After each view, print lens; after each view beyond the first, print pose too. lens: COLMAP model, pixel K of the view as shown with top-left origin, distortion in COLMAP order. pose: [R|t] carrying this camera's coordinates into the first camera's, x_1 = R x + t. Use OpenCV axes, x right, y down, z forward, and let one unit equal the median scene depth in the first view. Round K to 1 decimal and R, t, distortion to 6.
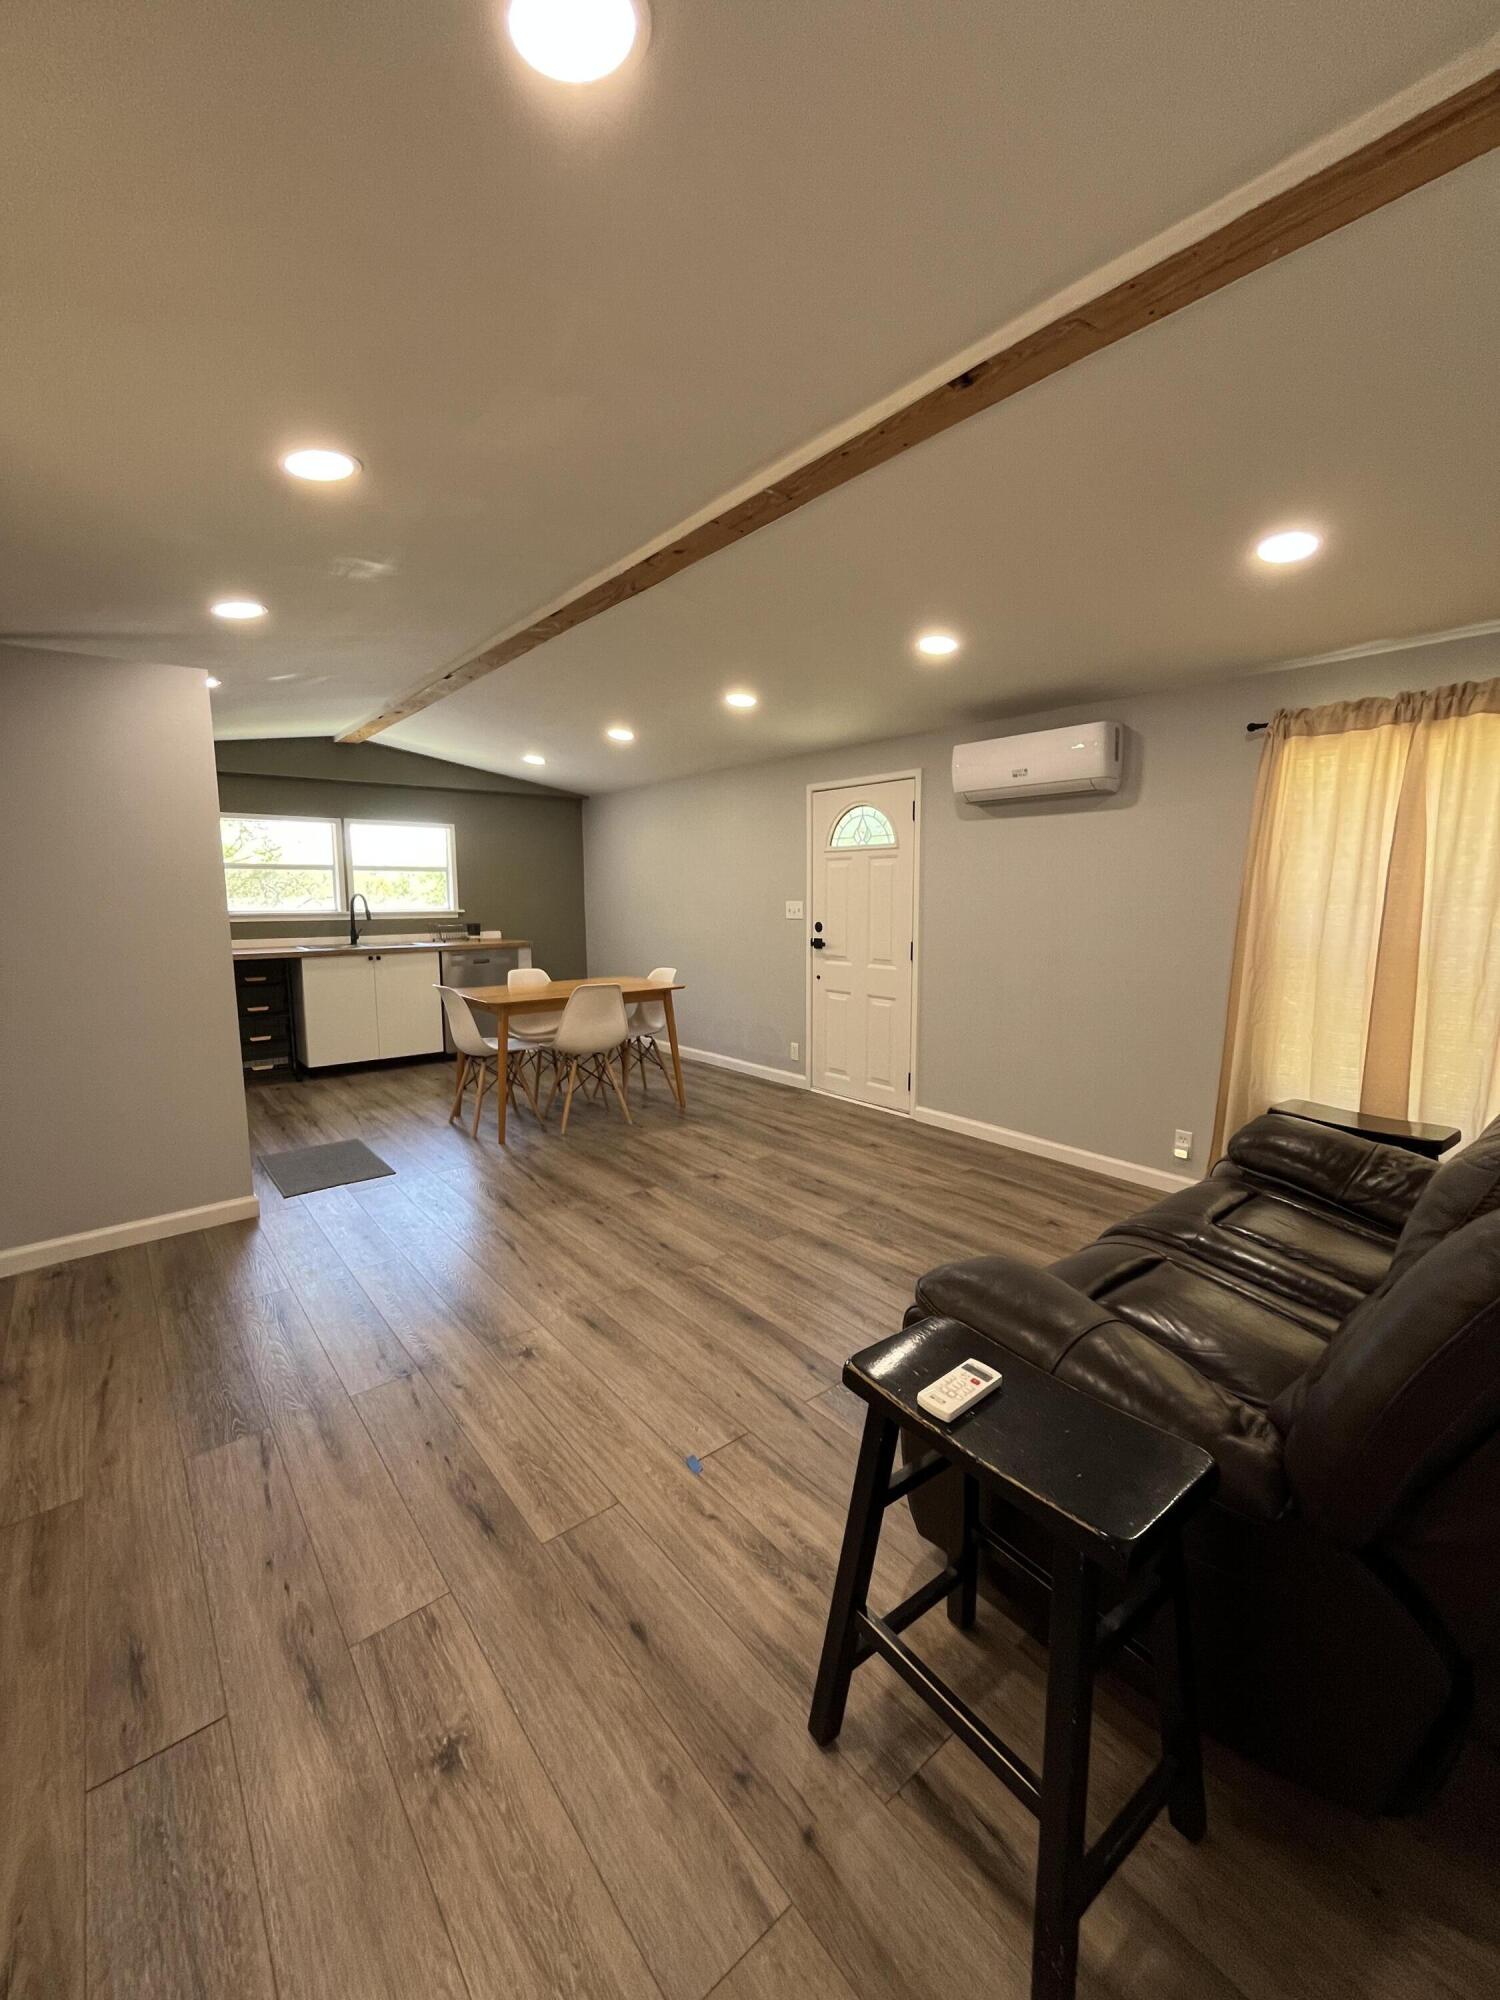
lens RADIAL K [[817.9, 0, 757.6], [0, 817.9, 987.2], [0, 0, 1]] dist [-0.000233, -0.000203]
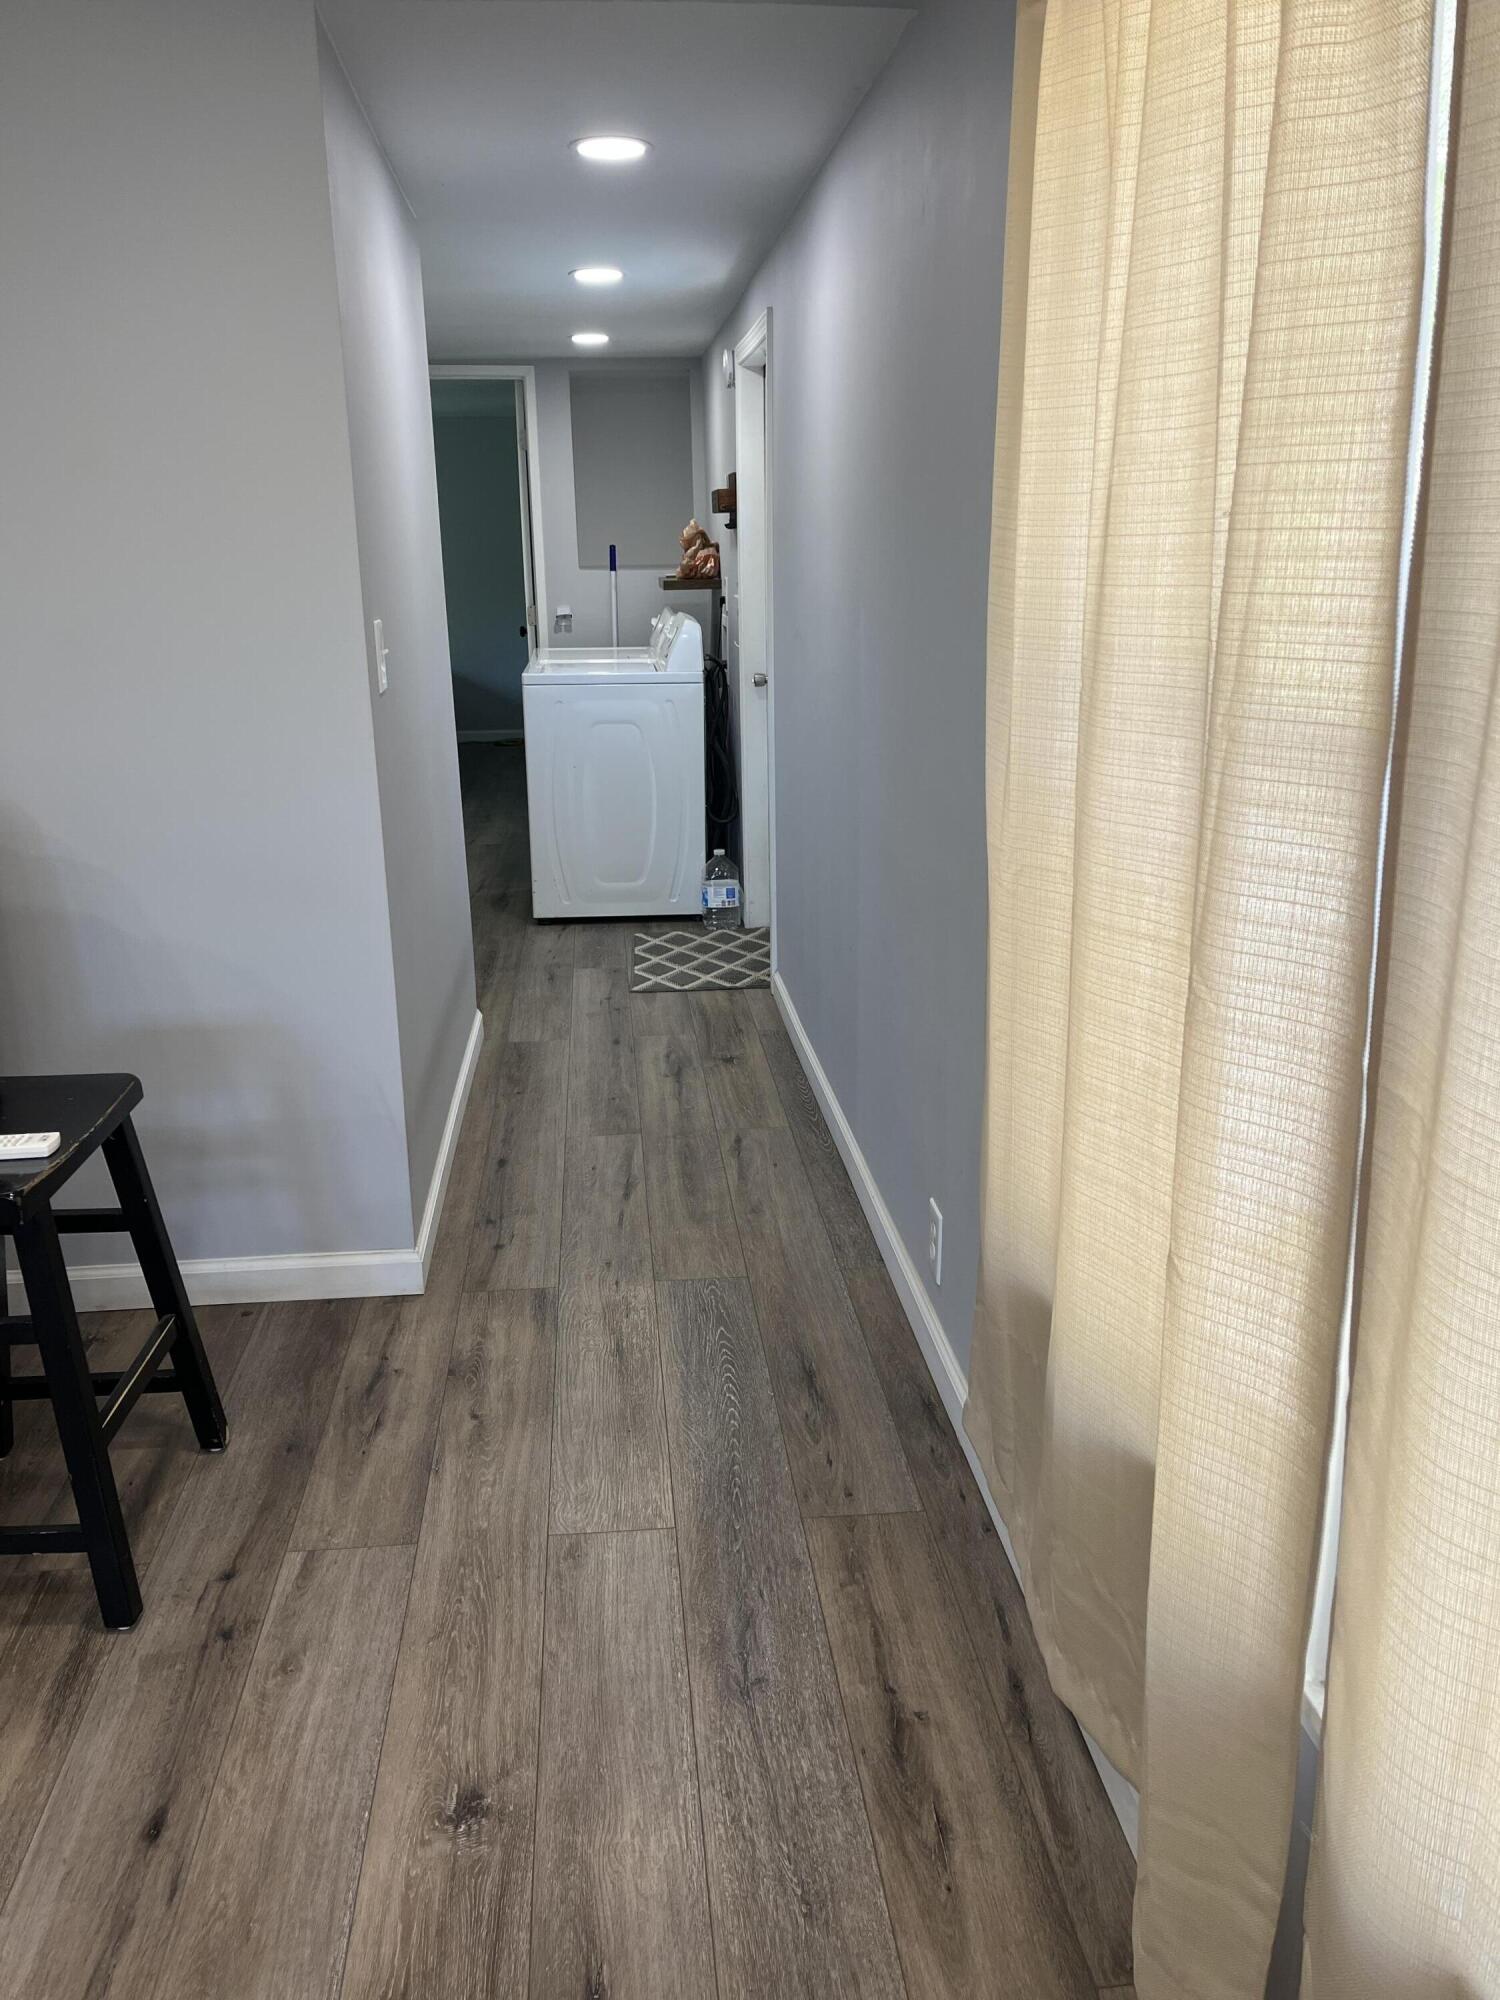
lens RADIAL K [[1506.6, 0, 708.2], [0, 1506.6, 1000.8], [0, 0, 1]] dist [0.084099, -0.114494]
pose [[-0.817865, -0.143905, 0.557126, -1.153992], [0.093736, 0.921969, 0.375749, -0.181064], [-0.567724, 0.359535, -0.740556, 1.565882]]
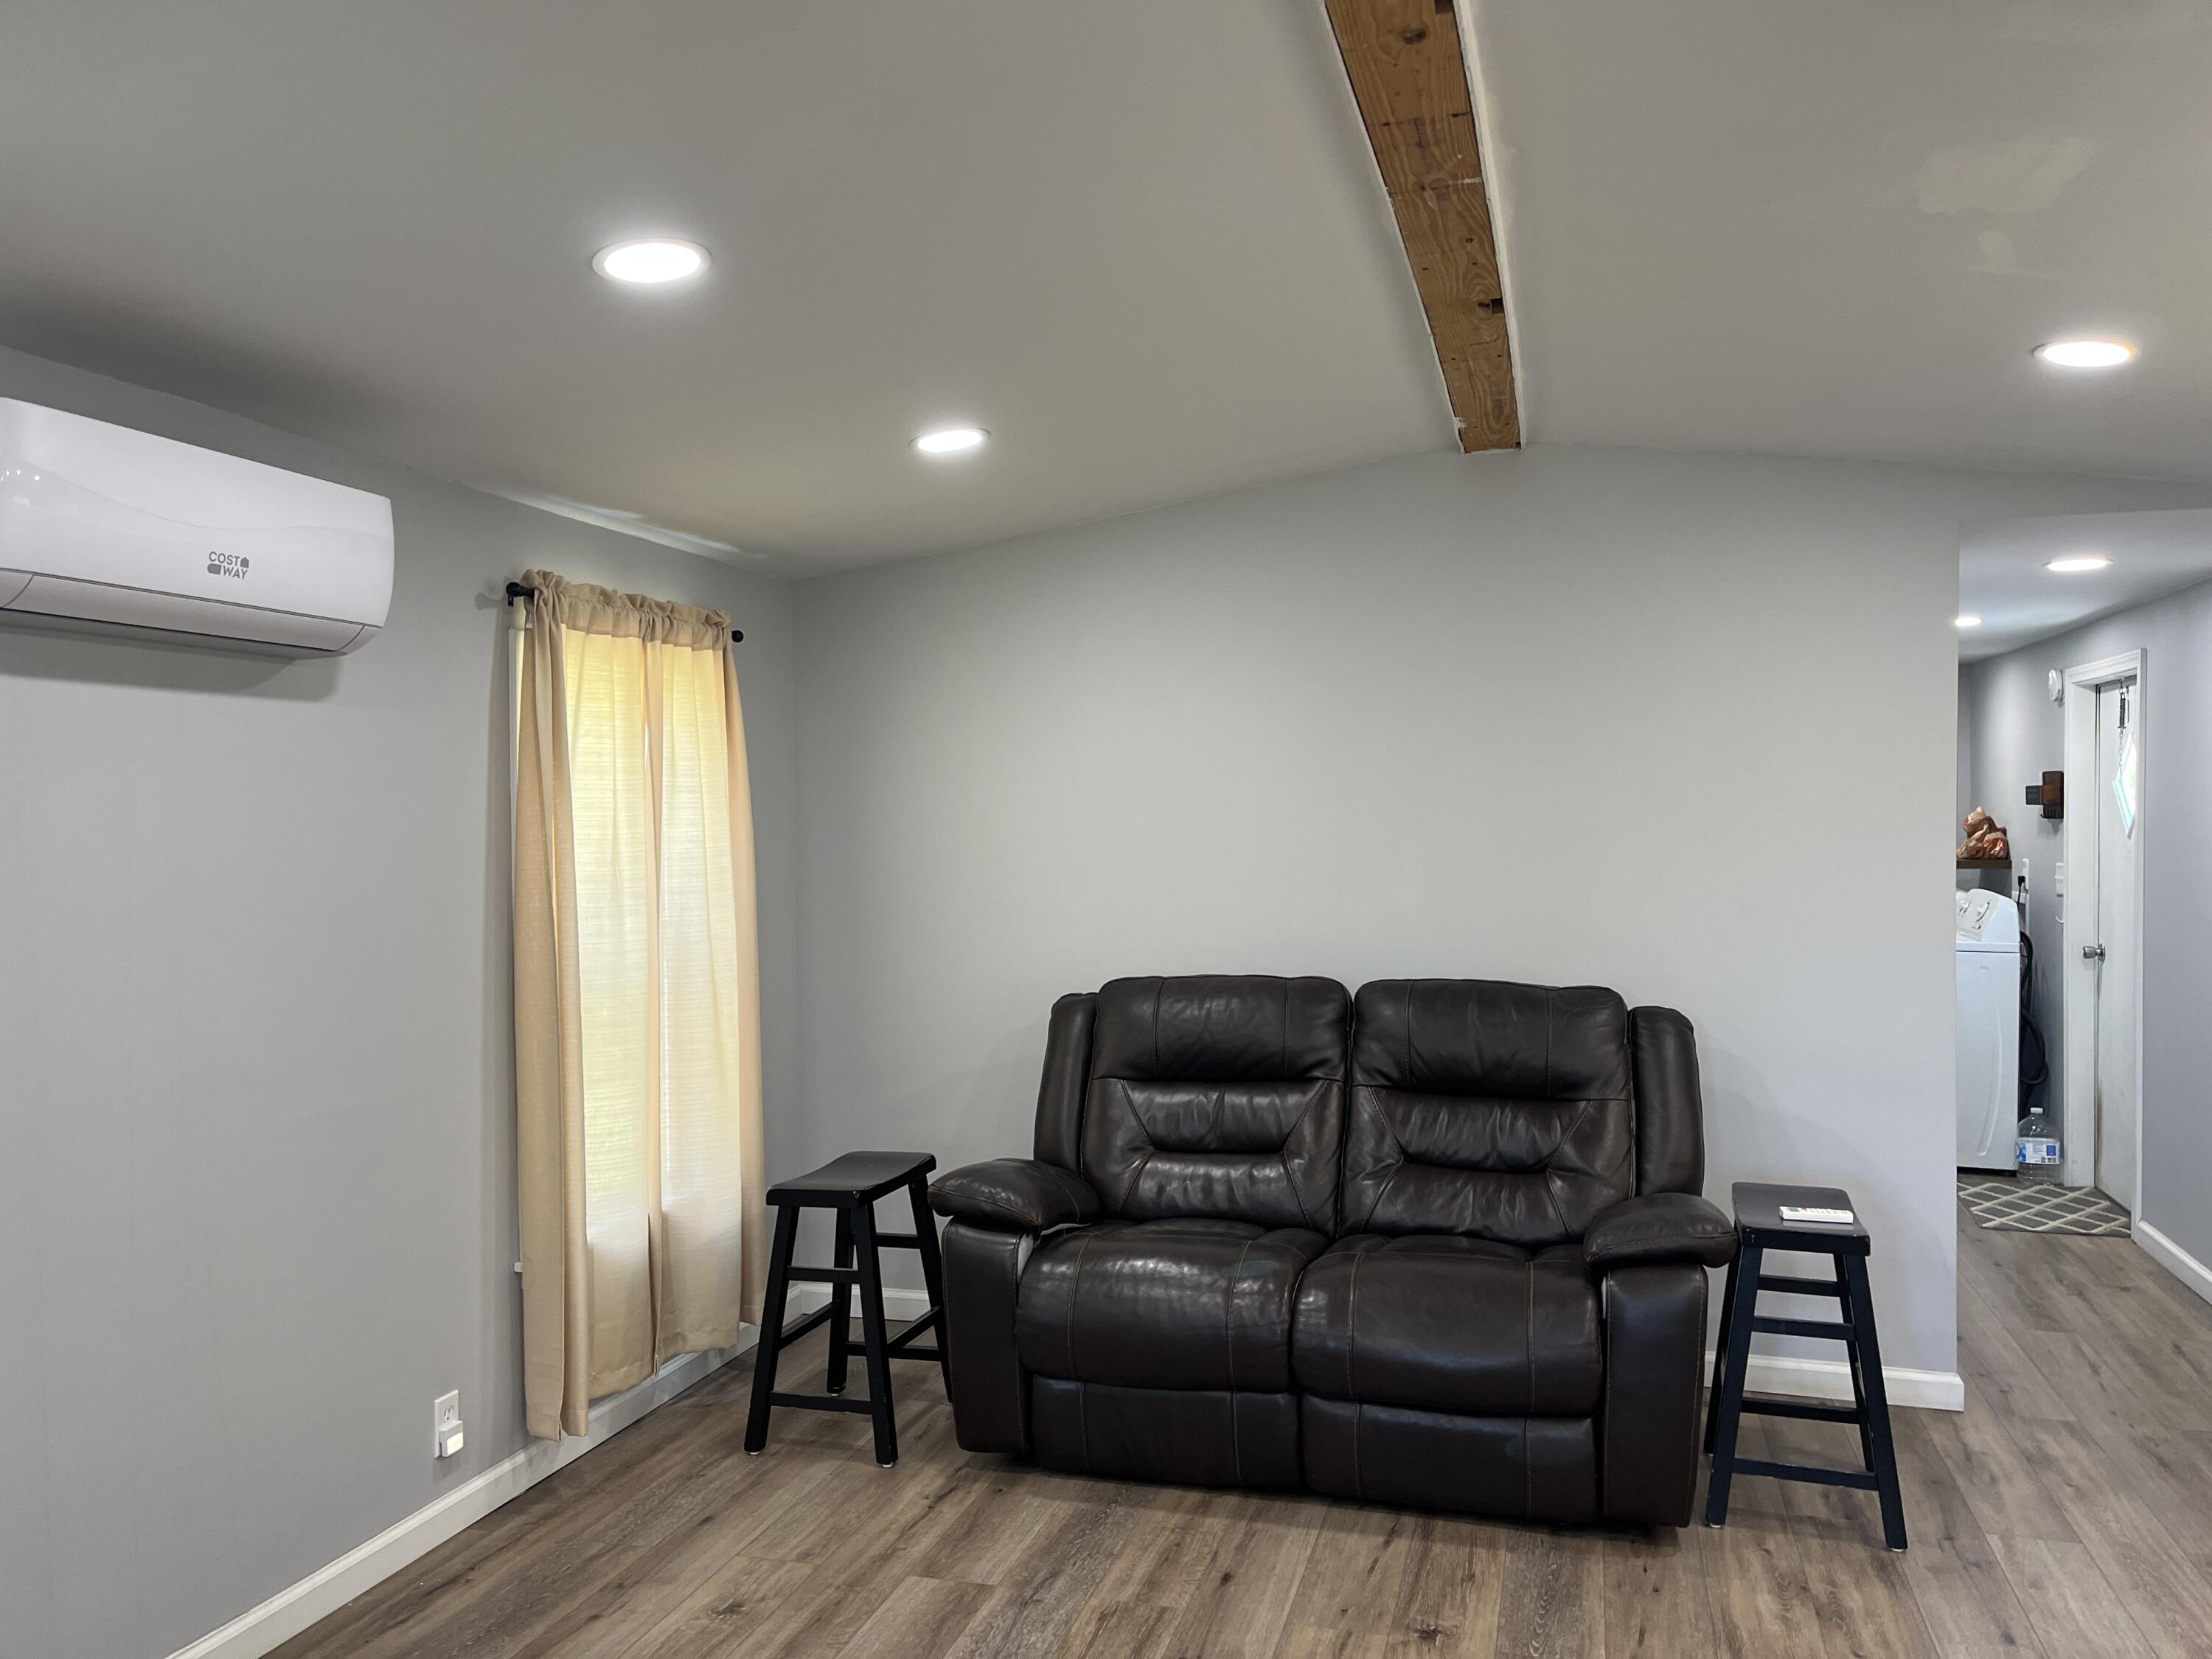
lens RADIAL K [[1666.3, 0, 1106.9], [0, 1666.3, 860.1], [0, 0, 1]] dist [0.084099, -0.114494]
pose [[-0.562877, -0.016491, 0.826376, -1.338888], [0.109885, 0.989433, 0.094592, -0.488946], [-0.819204, 0.144050, -0.555116, 3.227971]]
